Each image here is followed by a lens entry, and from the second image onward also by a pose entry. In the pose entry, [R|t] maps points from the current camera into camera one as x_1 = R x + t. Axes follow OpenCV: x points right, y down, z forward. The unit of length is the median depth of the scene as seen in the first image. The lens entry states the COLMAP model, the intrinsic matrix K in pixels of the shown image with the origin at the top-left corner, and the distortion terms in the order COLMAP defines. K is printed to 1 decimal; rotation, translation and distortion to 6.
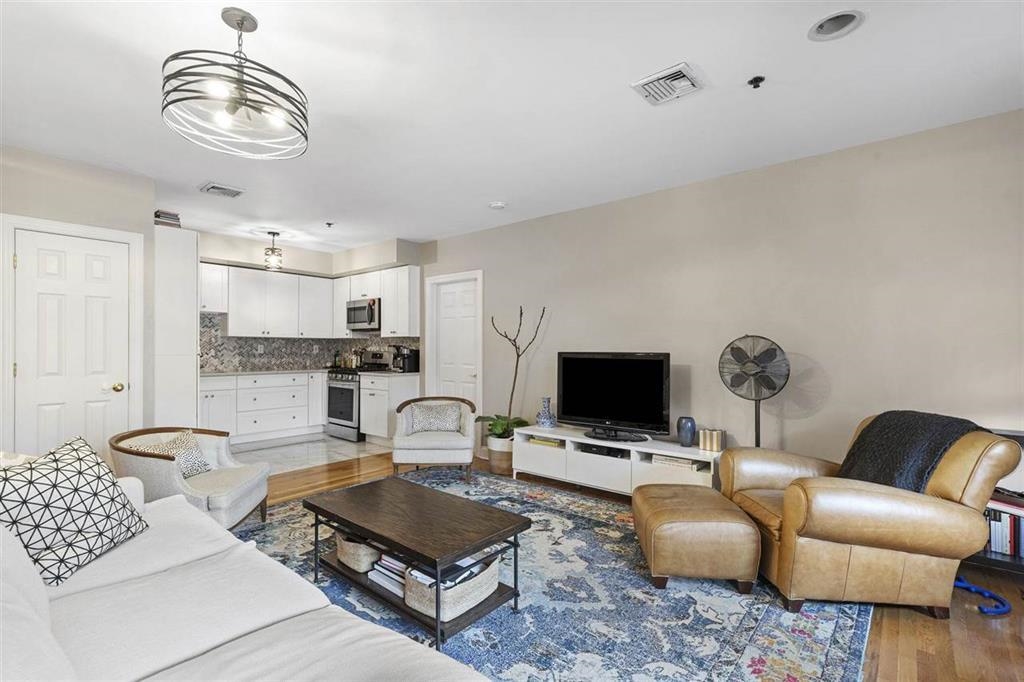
lens RADIAL K [[471.9, 0, 511.0], [0, 471.9, 347.8], [0, 0, 1]] dist [0.008826, 0.000107]
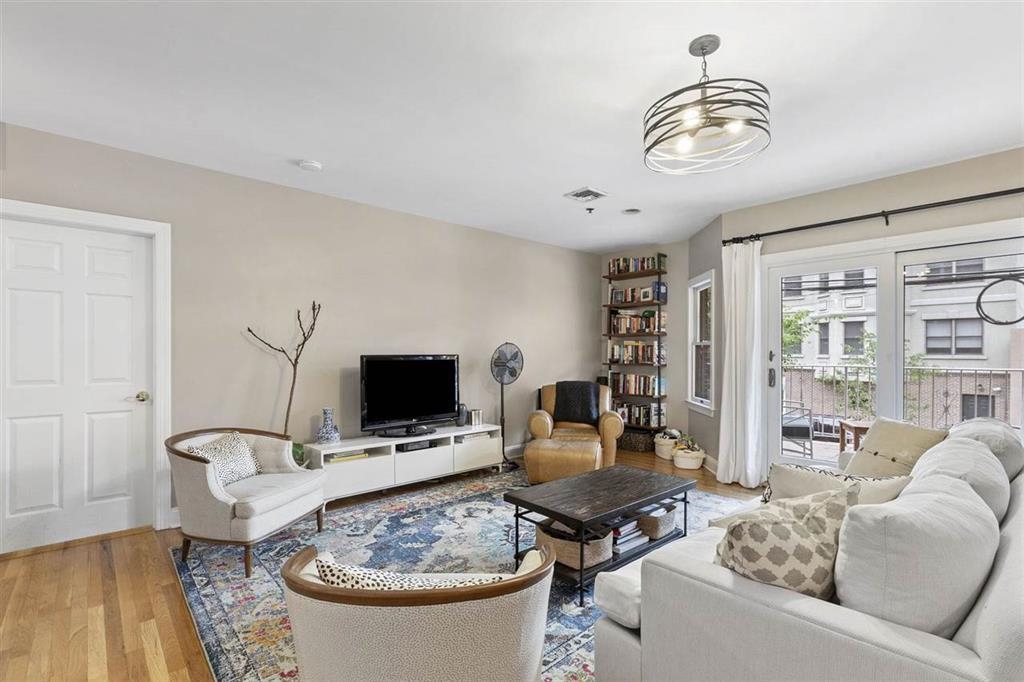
lens RADIAL K [[471.9, 0, 511.4], [0, 471.9, 355.9], [0, 0, 1]] dist [0.005786, 0.000025]
pose [[0.133466, -0.010320, 0.991000, -0.728323], [-0.002470, 0.999939, 0.010746, -0.000441], [-0.991050, -0.003882, 0.133433, 0.554910]]
